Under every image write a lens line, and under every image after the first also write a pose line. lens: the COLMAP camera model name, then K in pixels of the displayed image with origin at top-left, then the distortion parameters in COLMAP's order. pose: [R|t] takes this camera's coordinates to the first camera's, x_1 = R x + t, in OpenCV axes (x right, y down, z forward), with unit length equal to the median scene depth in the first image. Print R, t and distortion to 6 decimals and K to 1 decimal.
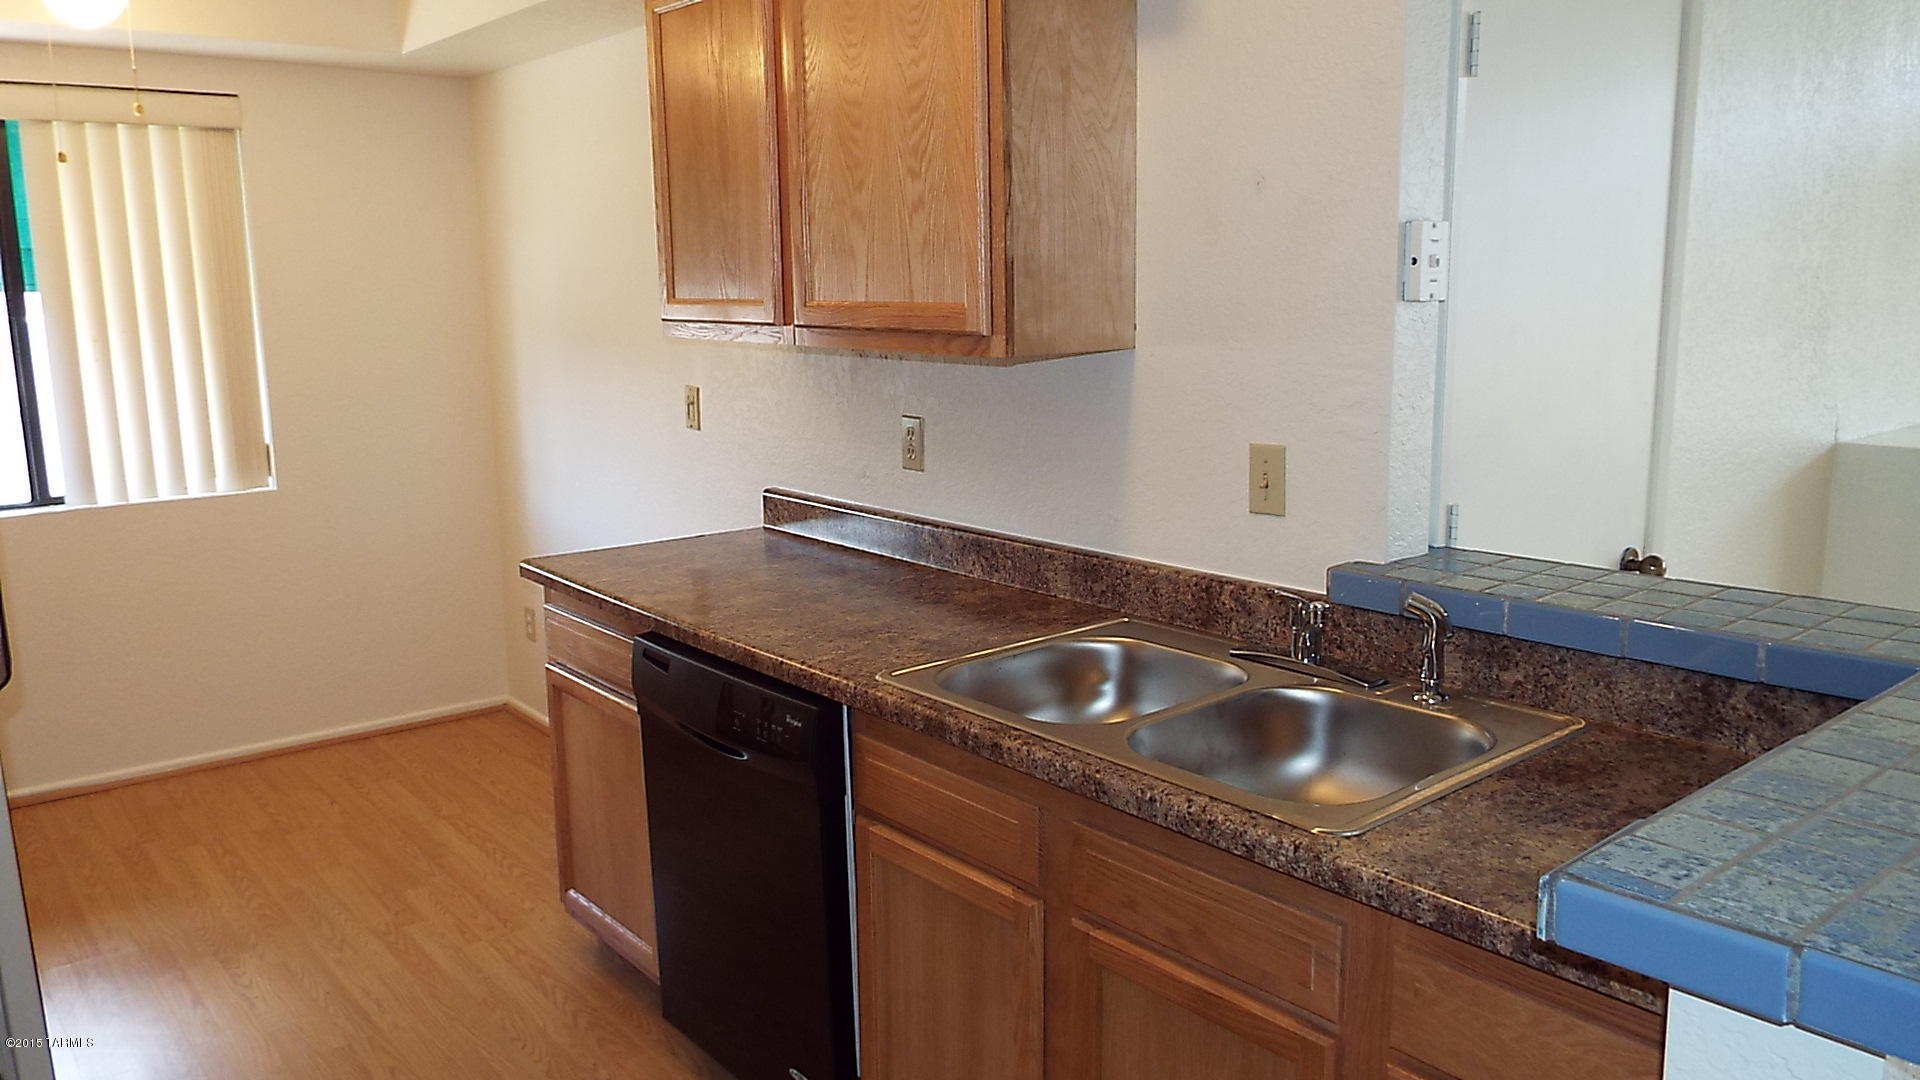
lens RADIAL K [[1457.2, 0, 961.9], [0, 1457.2, 527.2], [0, 0, 1]] dist [0.001349, 0.008069]
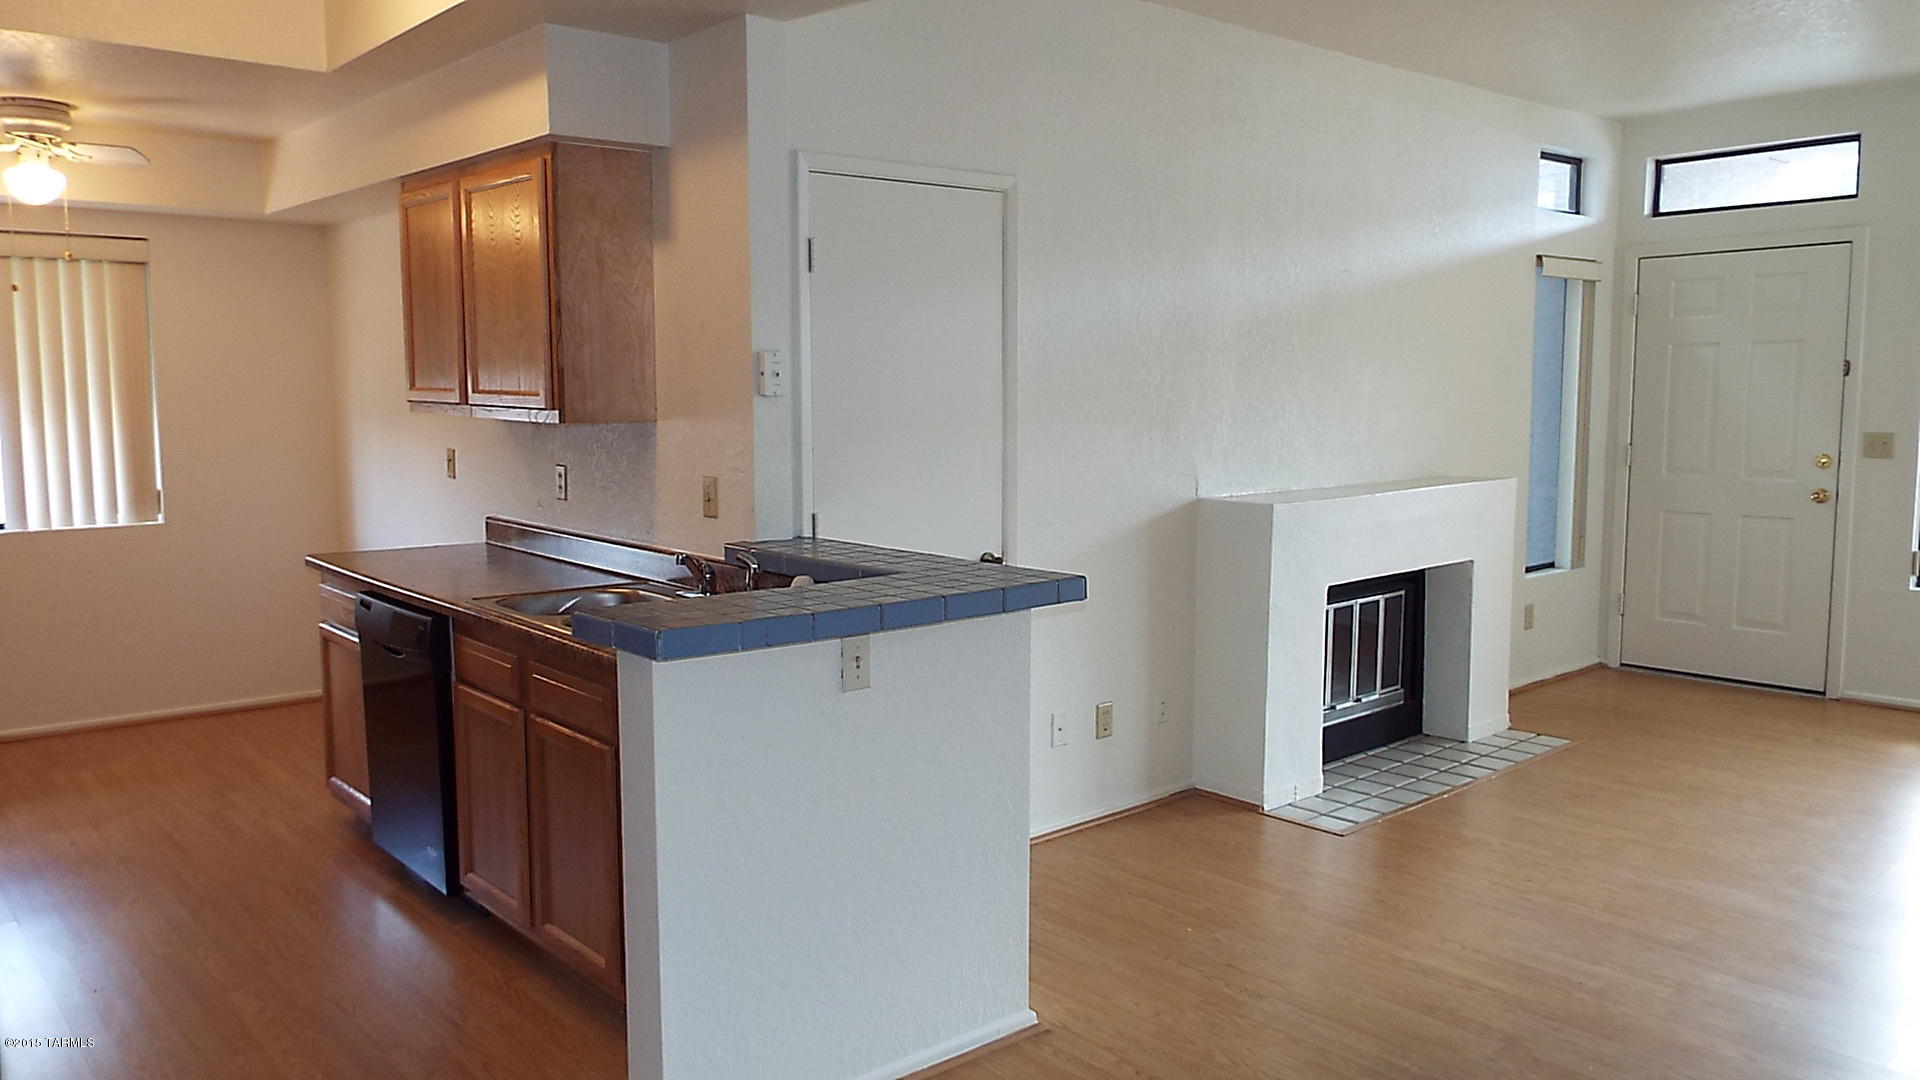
lens RADIAL K [[1420.9, 0, 960.0], [0, 1420.9, 540.0], [0, 0, 1]] dist [-0.000853, -0.002232]
pose [[0.999145, 0.016974, 0.037692, 0.327340], [-0.014765, 0.998200, -0.058131, 0.083091], [-0.038611, 0.057525, 0.997597, -0.511482]]
